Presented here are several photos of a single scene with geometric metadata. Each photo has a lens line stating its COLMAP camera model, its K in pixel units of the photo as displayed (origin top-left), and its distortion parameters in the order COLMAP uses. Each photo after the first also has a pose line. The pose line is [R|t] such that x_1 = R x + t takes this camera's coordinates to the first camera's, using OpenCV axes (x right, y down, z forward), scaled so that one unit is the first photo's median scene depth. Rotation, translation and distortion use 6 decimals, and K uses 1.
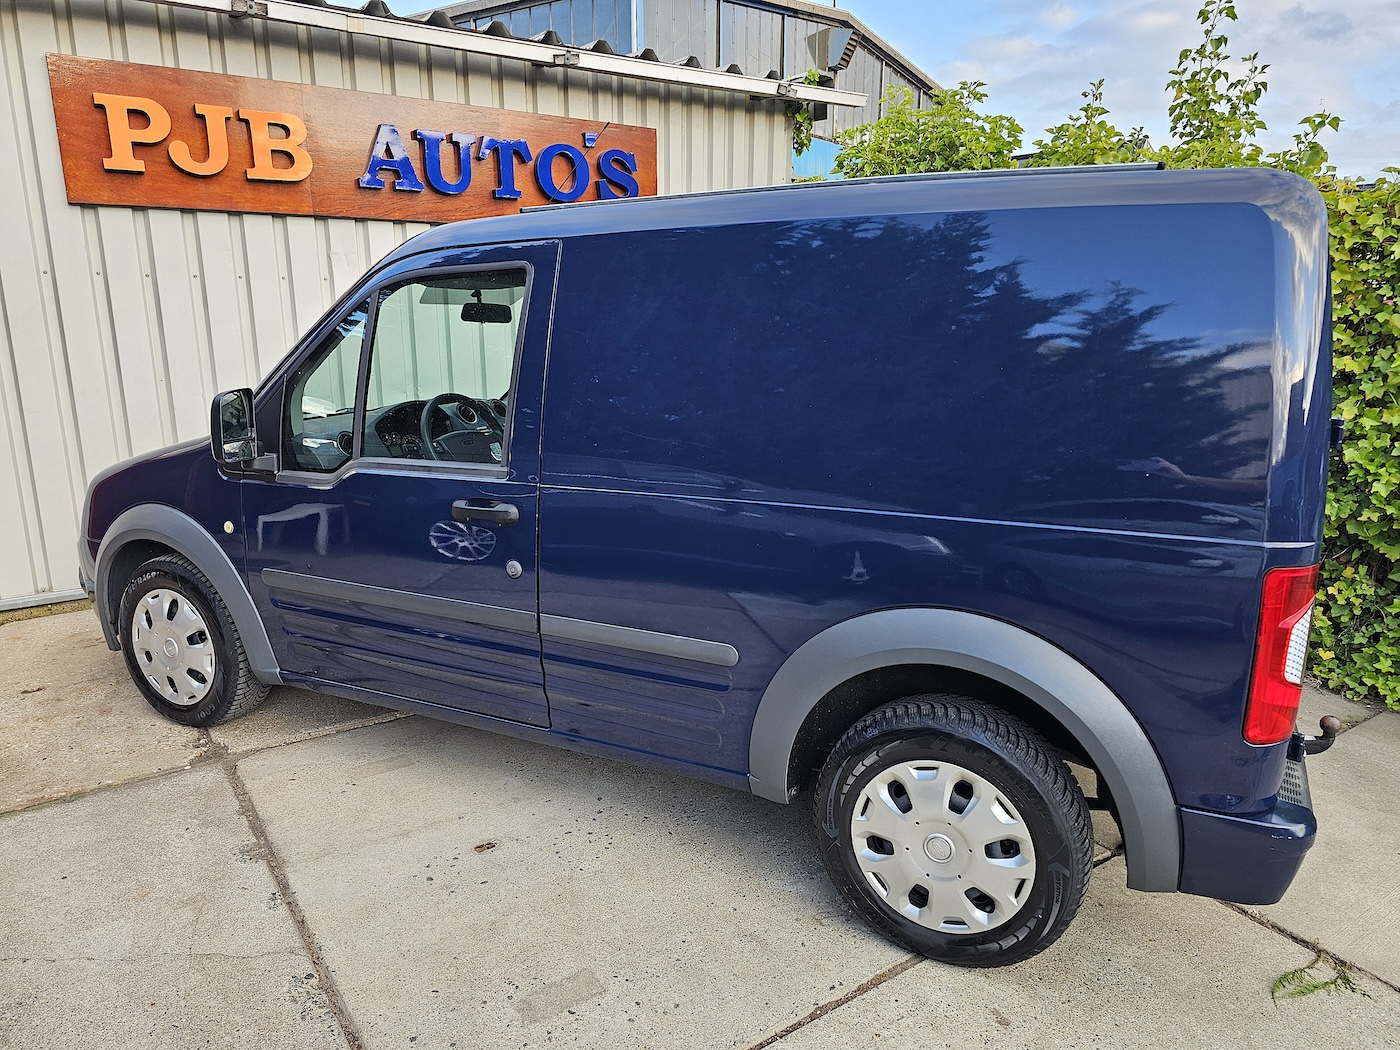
lens RADIAL K [[944.7, 0, 706.0], [0, 944.7, 526.9], [0, 0, 1]] dist [0.049371, -0.051590]
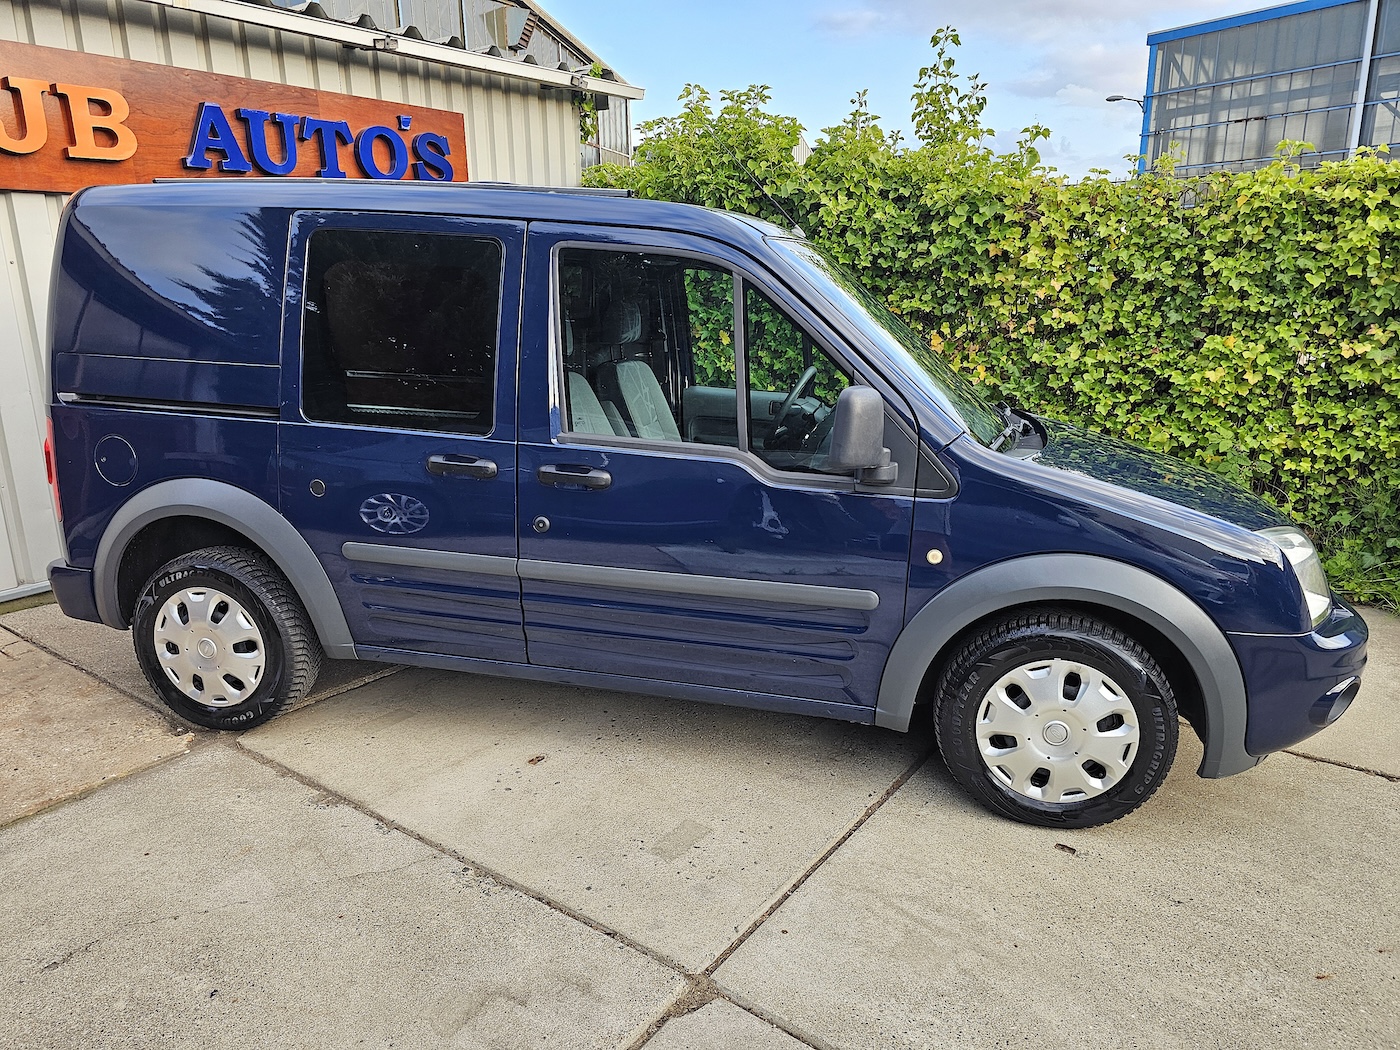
lens RADIAL K [[938.9, 0, 701.8], [0, 938.9, 522.3], [0, 0, 1]] dist [0.037235, -0.033349]
pose [[0.946724, -0.098088, 0.306744, -0.205191], [0.091743, 0.995165, 0.035072, 0.016738], [-0.308701, -0.005062, 0.951146, -0.079468]]
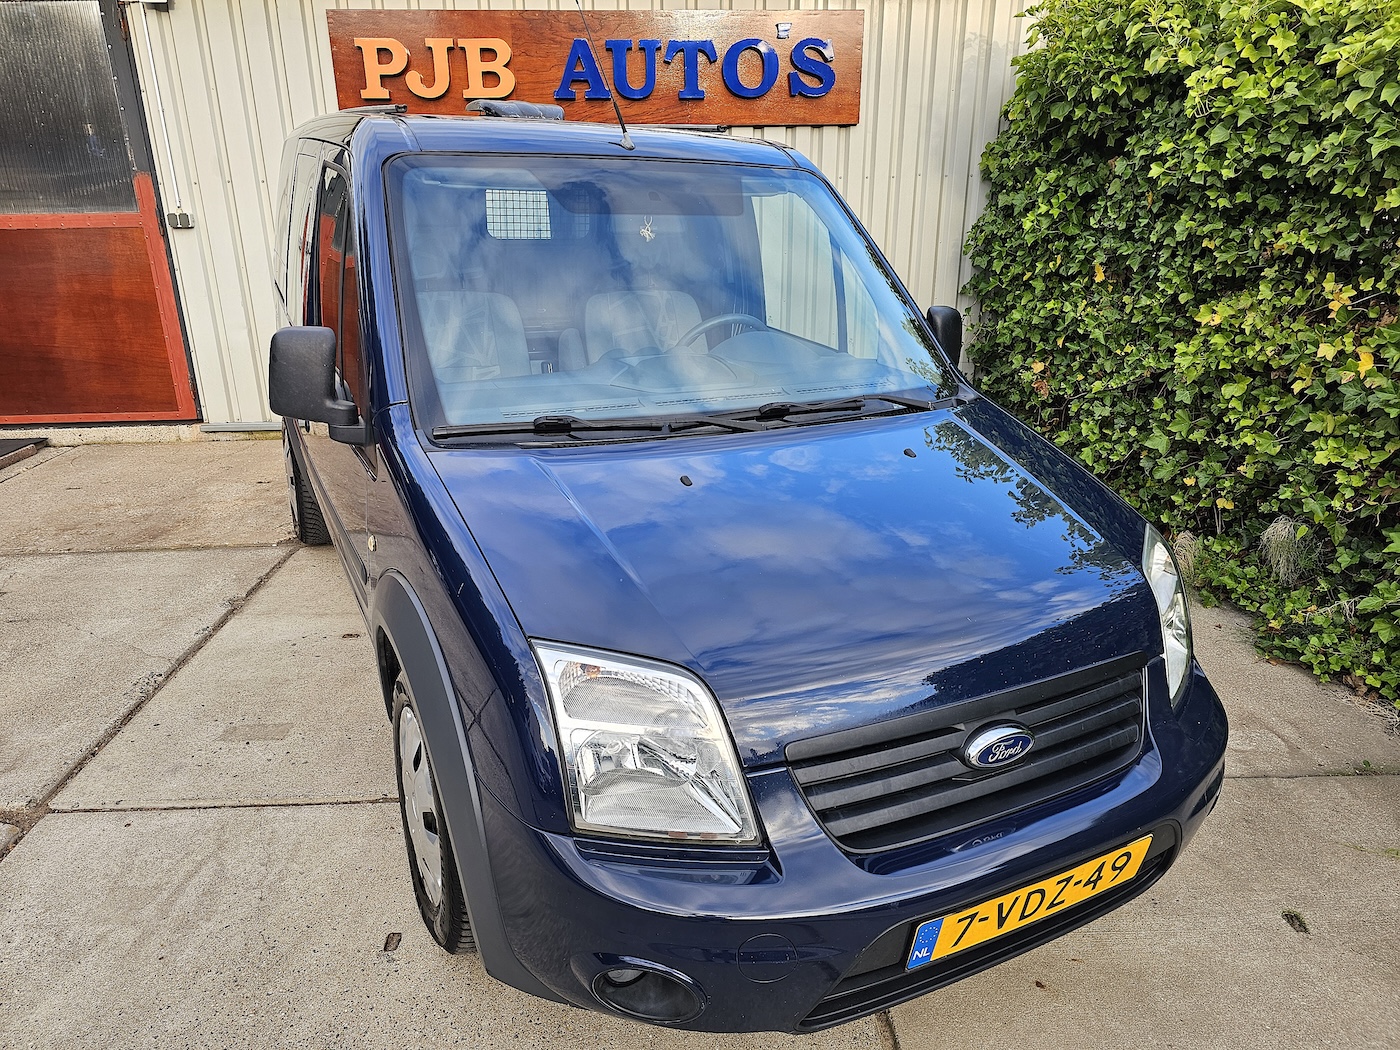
lens RADIAL K [[933.6, 0, 691.8], [0, 933.6, 528.3], [0, 0, 1]] dist [0.039380, -0.033279]
pose [[0.850023, 0.162929, -0.500914, 0.443328], [-0.109490, 0.984841, 0.134535, -0.017595], [0.515240, -0.059512, 0.854977, 0.087938]]
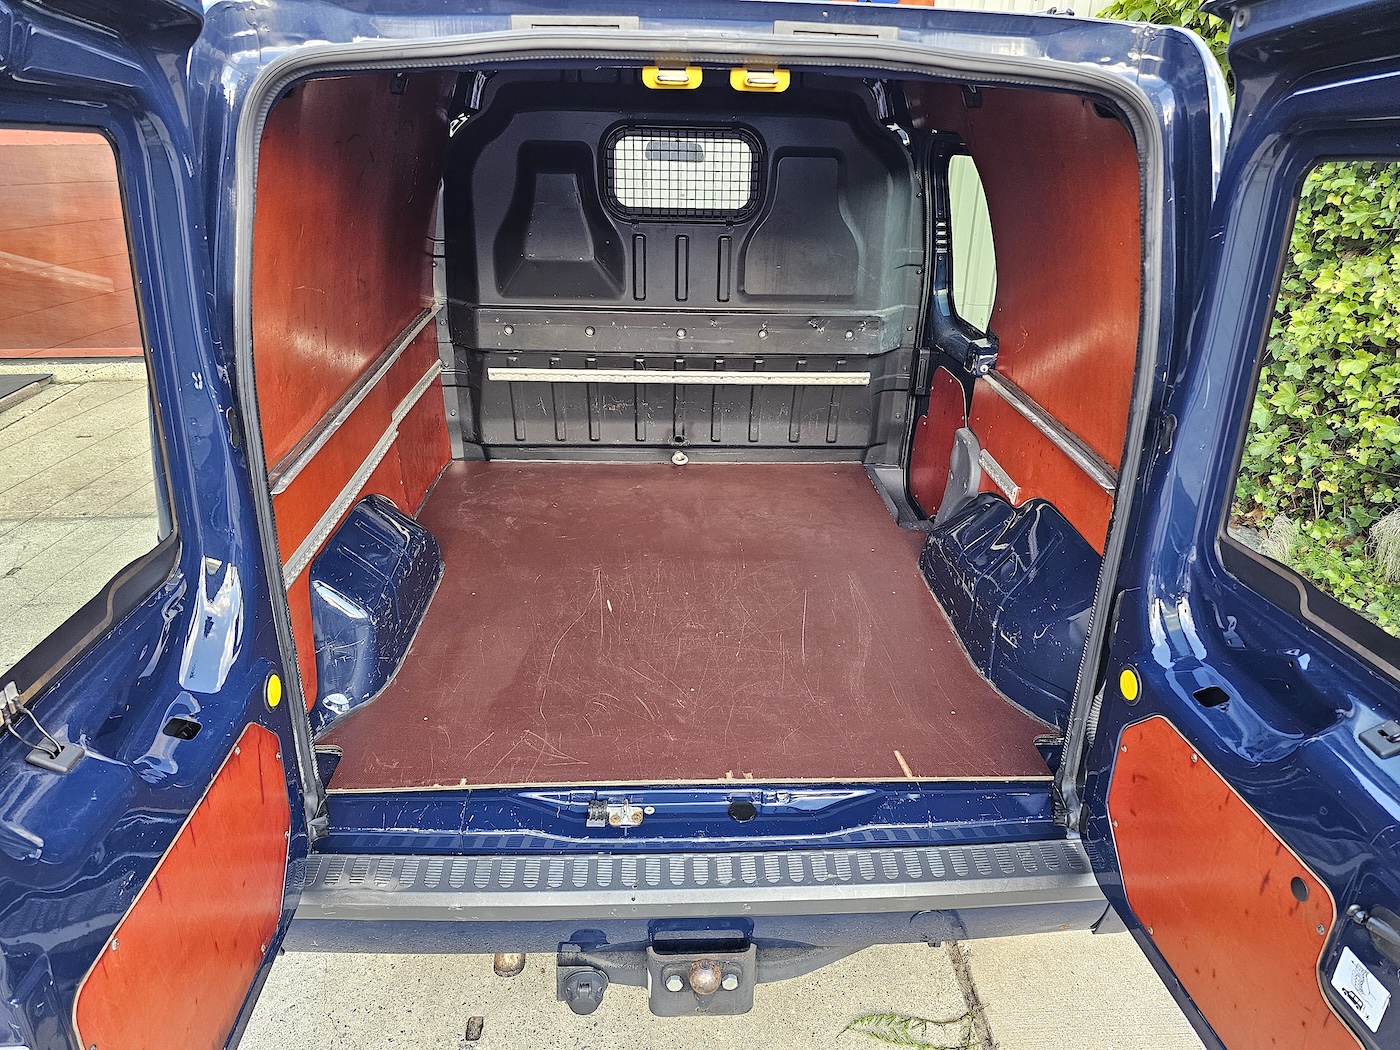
lens RADIAL K [[934.9, 0, 707.9], [0, 934.9, 529.1], [0, 0, 1]] dist [0.041324, -0.035695]
pose [[0.850261, 0.224099, -0.476273, 0.366855], [-0.123294, 0.964461, 0.233695, -0.064287], [0.511718, -0.139980, 0.847674, 0.118606]]
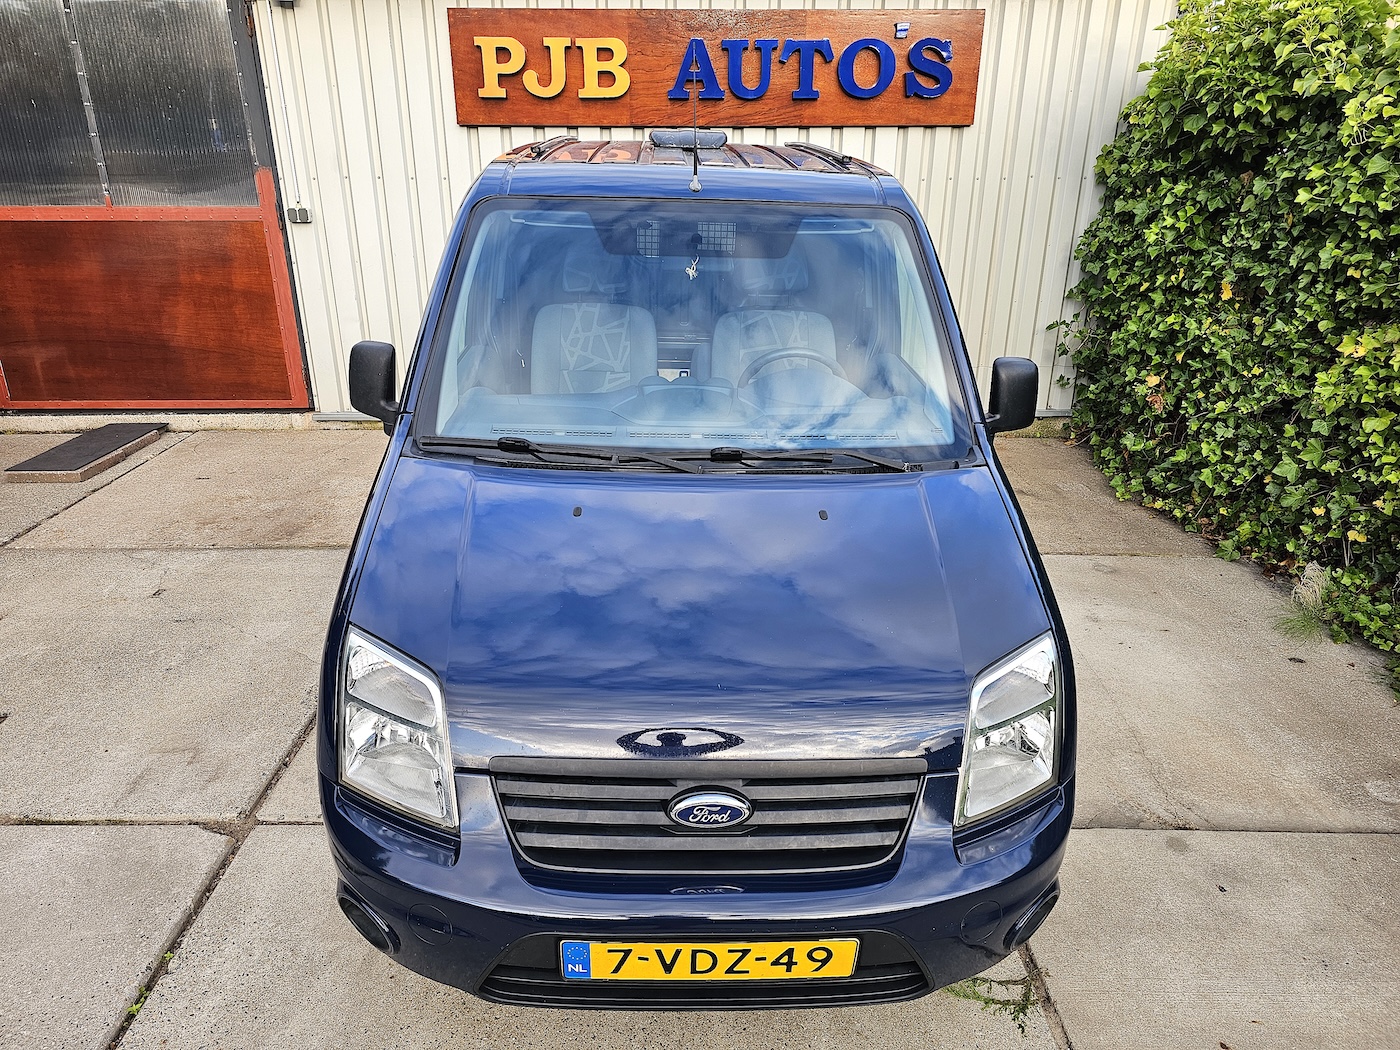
lens RADIAL K [[933.6, 0, 691.8], [0, 933.6, 528.3], [0, 0, 1]] dist [0.039380, -0.033279]
pose [[0.823747, 0.205916, -0.528242, 0.378204], [-0.129560, 0.975428, 0.178197, -0.057885], [0.551956, -0.078350, 0.830185, 0.033692]]
